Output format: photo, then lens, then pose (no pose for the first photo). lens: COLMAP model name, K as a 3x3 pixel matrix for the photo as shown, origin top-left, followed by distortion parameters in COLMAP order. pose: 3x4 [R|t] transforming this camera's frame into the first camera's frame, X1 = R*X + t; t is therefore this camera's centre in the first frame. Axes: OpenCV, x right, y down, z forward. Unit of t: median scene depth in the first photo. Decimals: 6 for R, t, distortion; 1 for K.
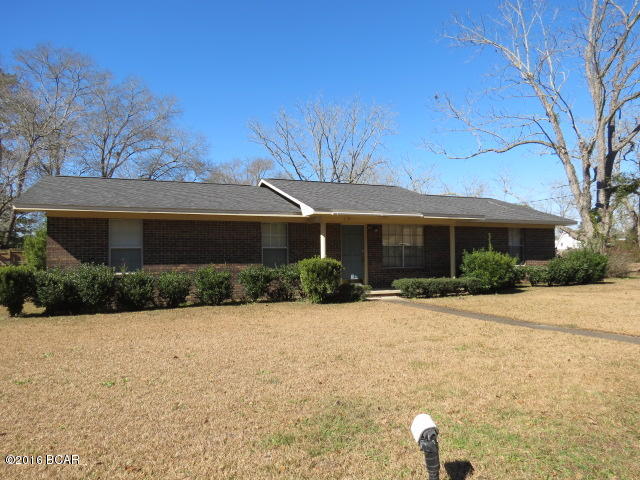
lens RADIAL K [[453.1, 0, 320.0], [0, 453.1, 240.0], [0, 0, 1]] dist [-0.019039, 0.002247]
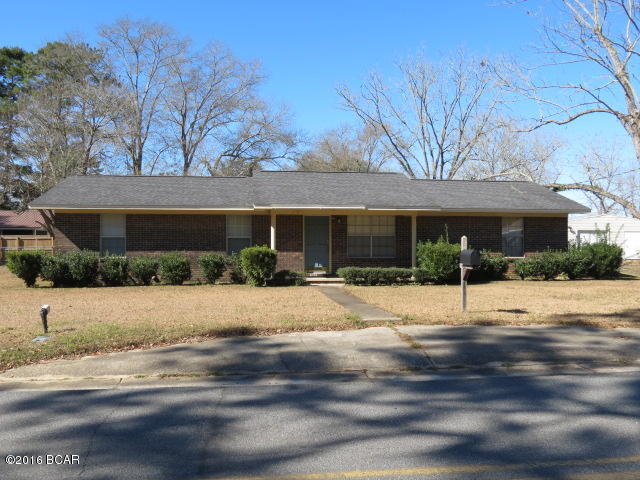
lens RADIAL K [[604.4, 0, 320.0], [0, 604.4, 240.0], [0, 0, 1]] dist [-0.032583, 0.000073]
pose [[0.958318, 0.008554, -0.285577, 0.532893], [0.000283, 0.999523, 0.030890, -0.023073], [0.285705, -0.029683, 0.957858, -0.384572]]
